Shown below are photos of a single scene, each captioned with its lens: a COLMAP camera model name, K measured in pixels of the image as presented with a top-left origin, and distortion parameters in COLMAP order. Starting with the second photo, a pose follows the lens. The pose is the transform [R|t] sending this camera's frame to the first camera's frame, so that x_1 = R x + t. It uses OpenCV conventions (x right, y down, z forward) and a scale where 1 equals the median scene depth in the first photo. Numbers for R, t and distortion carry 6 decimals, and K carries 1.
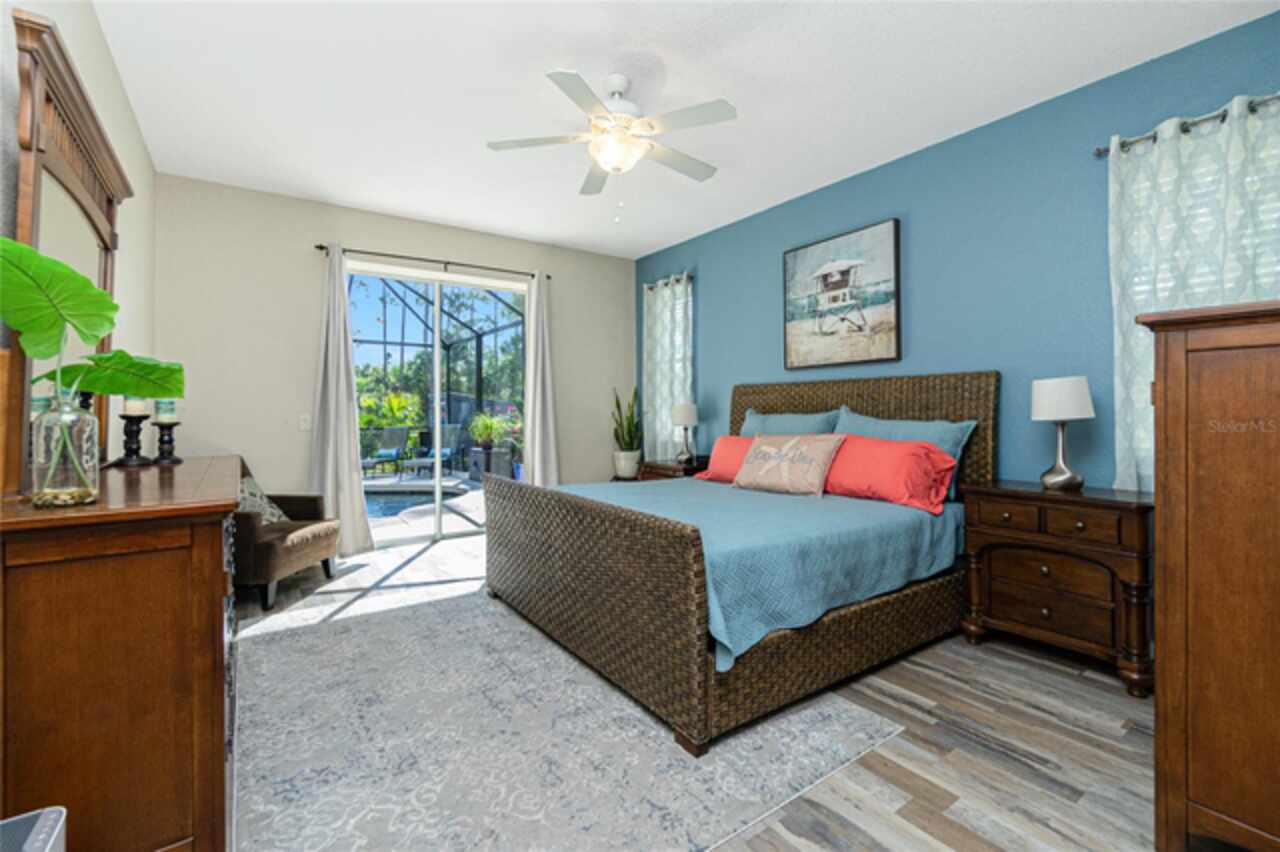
lens RADIAL K [[550.6, 0, 639.8], [0, 550.6, 391.1], [0, 0, 1]] dist [-0.000274, 0.000108]
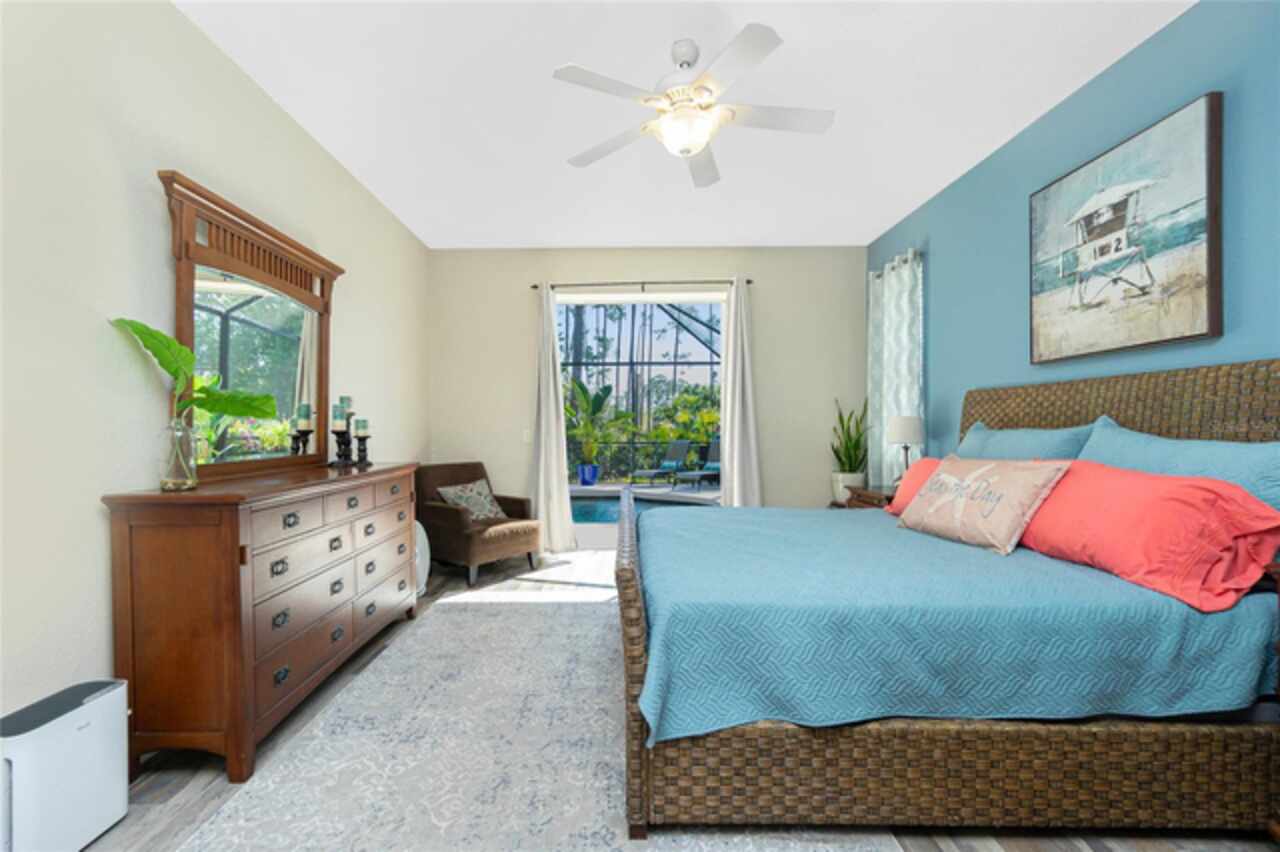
lens RADIAL K [[557.5, 0, 635.1], [0, 557.5, 417.6], [0, 0, 1]] dist [-0.002328, 0.000086]
pose [[0.816657, -0.011957, -0.576999, 0.292051], [0.024622, 0.999597, 0.014135, 0.005229], [0.576598, -0.025750, 0.816622, 0.156674]]
